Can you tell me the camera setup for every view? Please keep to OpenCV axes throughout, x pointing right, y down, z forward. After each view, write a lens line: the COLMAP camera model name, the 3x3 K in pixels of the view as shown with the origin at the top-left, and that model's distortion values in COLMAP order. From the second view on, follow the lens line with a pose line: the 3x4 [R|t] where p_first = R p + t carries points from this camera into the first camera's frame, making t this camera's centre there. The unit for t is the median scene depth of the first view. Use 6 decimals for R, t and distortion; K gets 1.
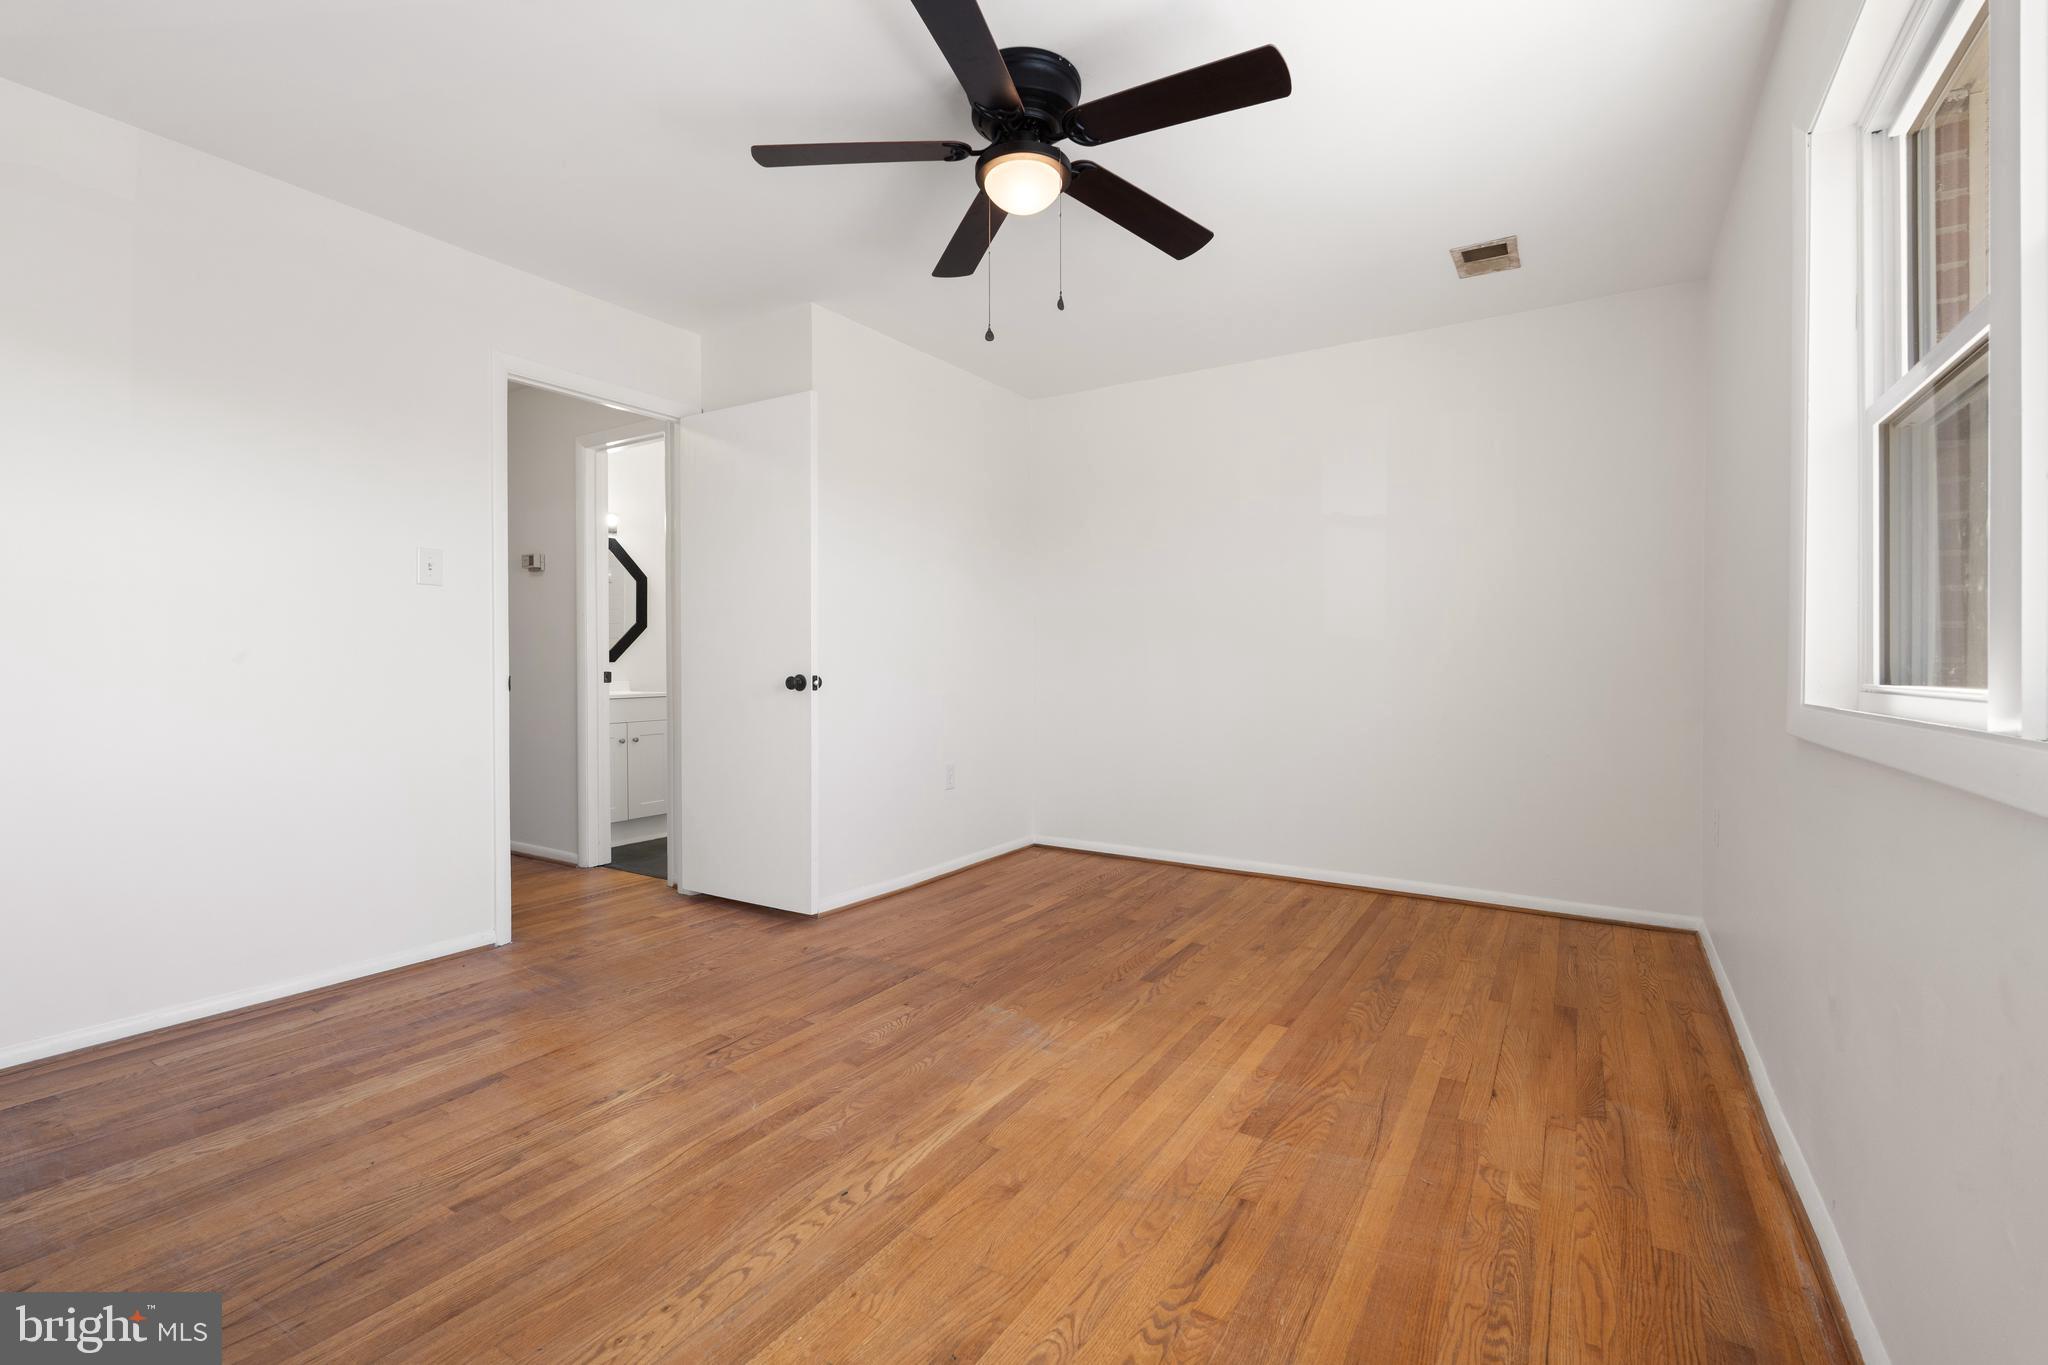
lens RADIAL K [[903.3, 0, 1040.4], [0, 903.3, 687.6], [0, 0, 1]] dist [-0.003672, 0.001188]
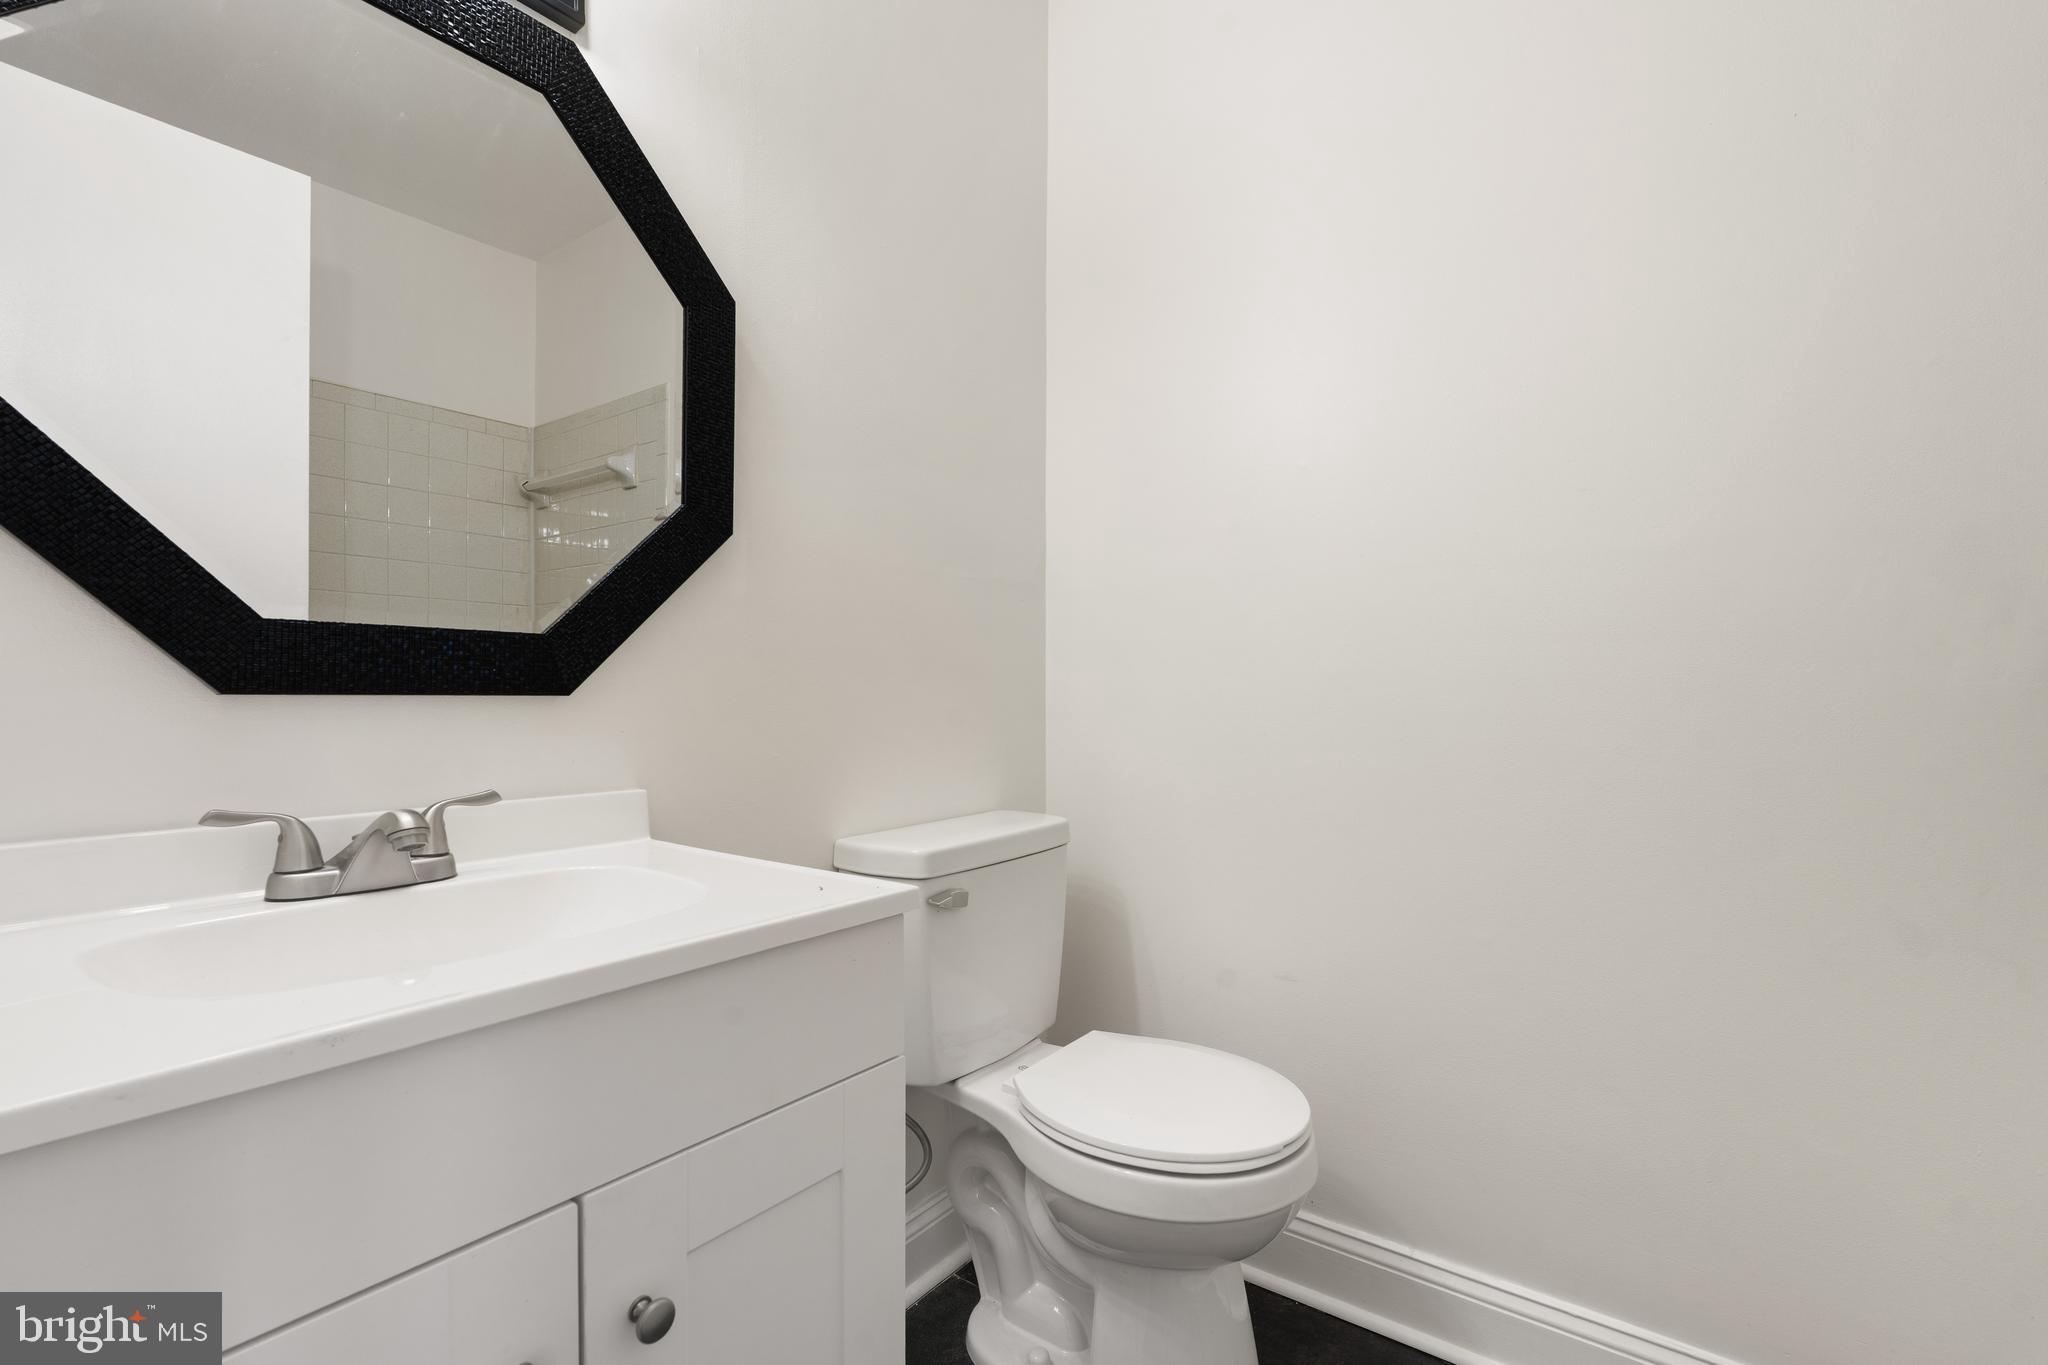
lens RADIAL K [[903.3, 0, 1026.8], [0, 903.3, 695.8], [0, 0, 1]] dist [-0.003672, 0.001188]
pose [[0.996162, -0.006360, -0.087296, -0.357347], [0.004252, 0.999695, -0.024311, -0.024194], [0.087424, 0.023846, 0.995886, 0.814626]]
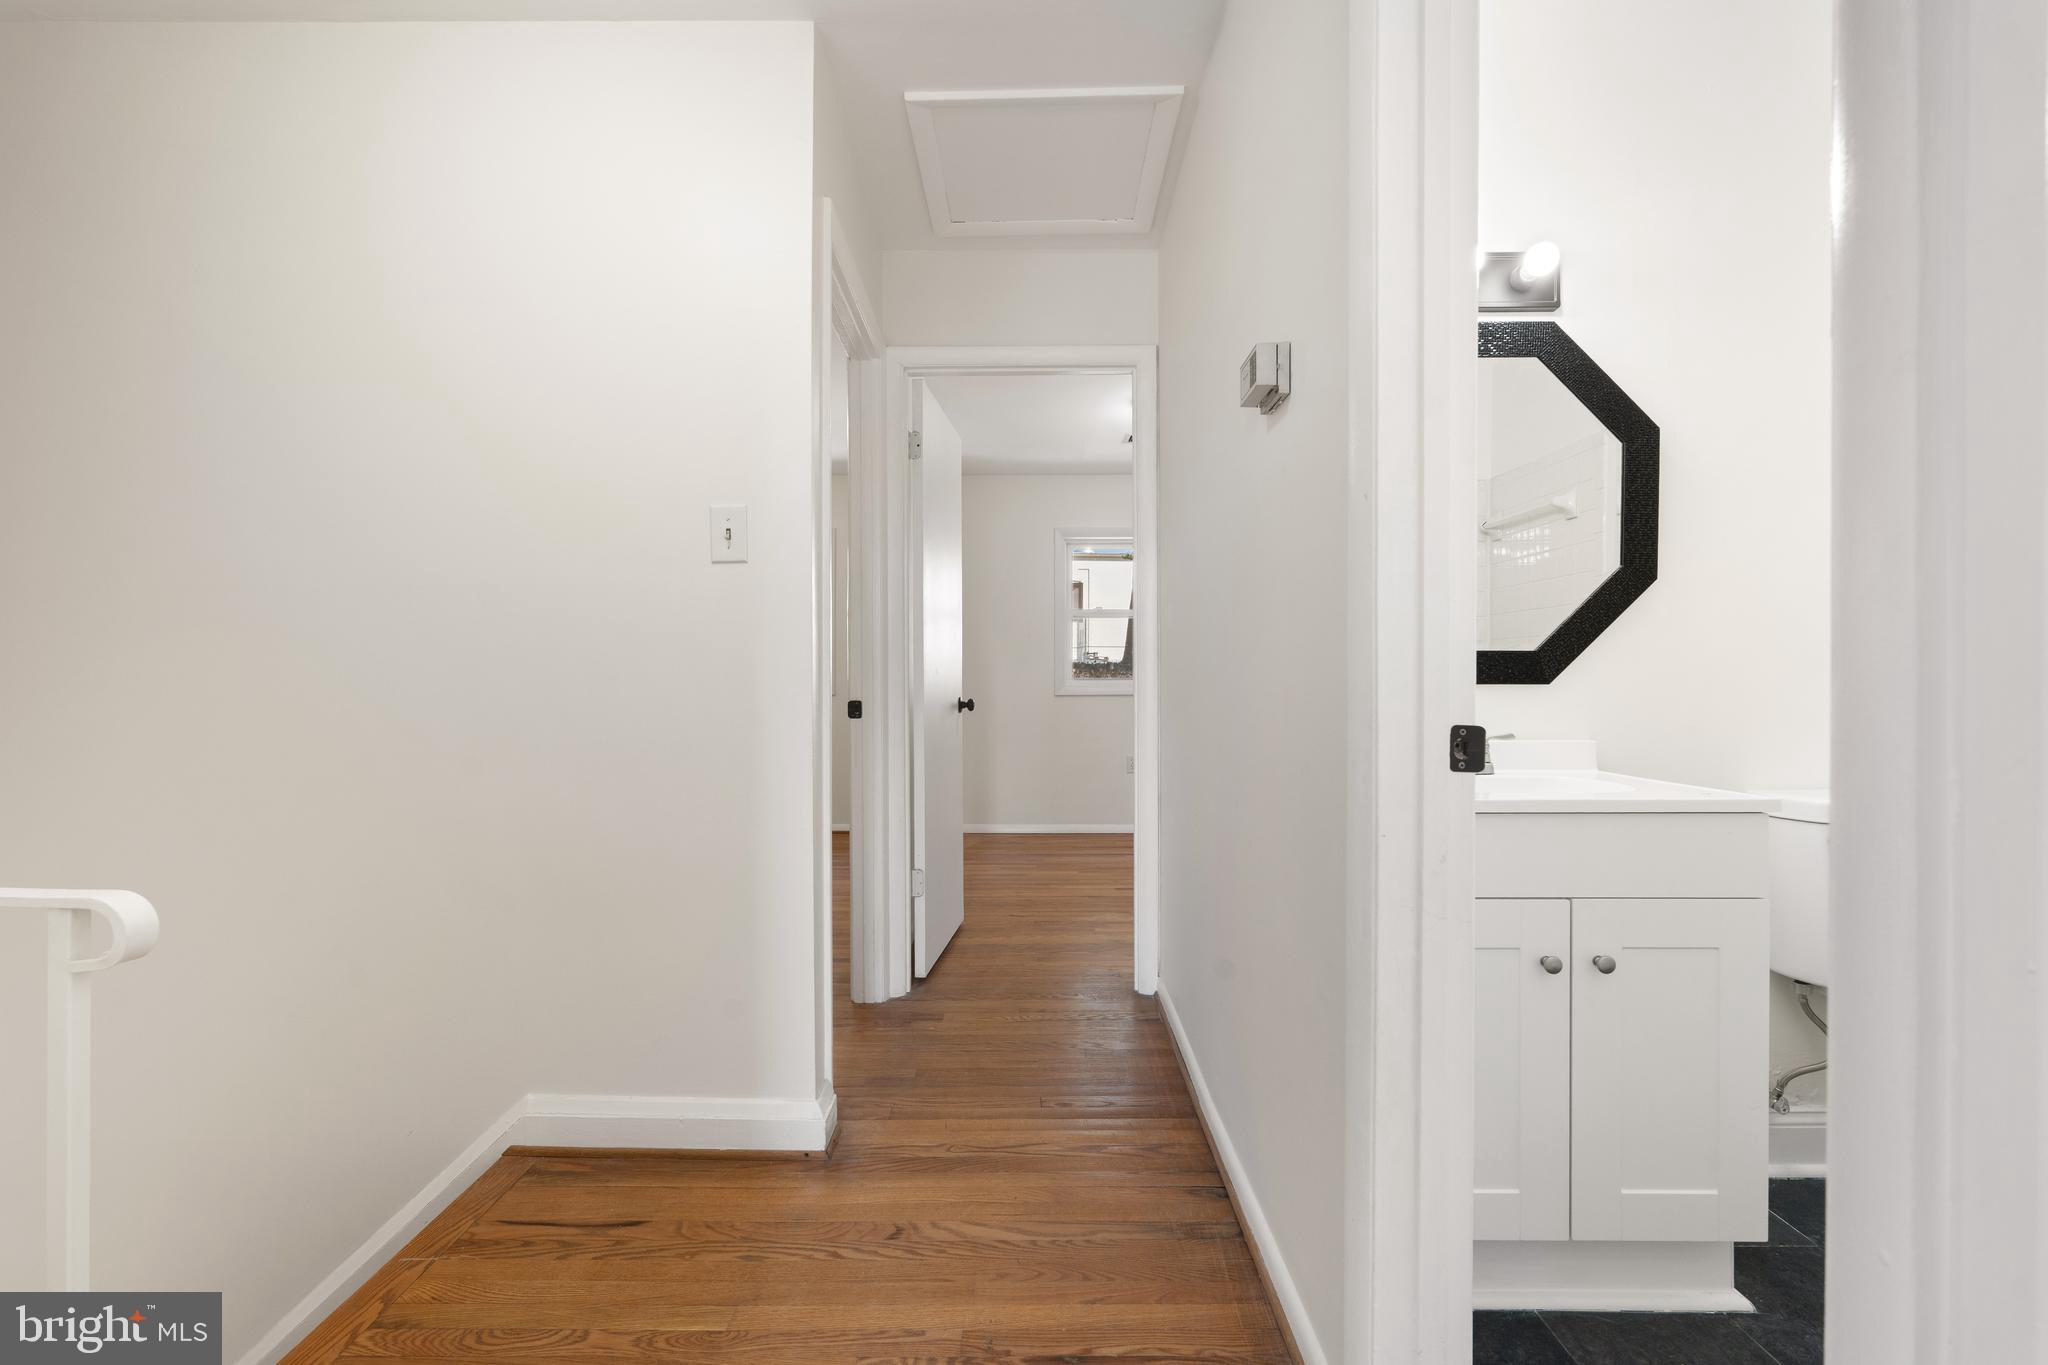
lens RADIAL K [[903.3, 0, 1027.0], [0, 903.3, 692.0], [0, 0, 1]] dist [-0.003672, 0.001188]
pose [[0.516429, 0.001516, -0.856329, -0.280789], [-0.019172, 0.999768, -0.009793, -0.019380], [0.856115, 0.021475, 0.516338, 0.651999]]
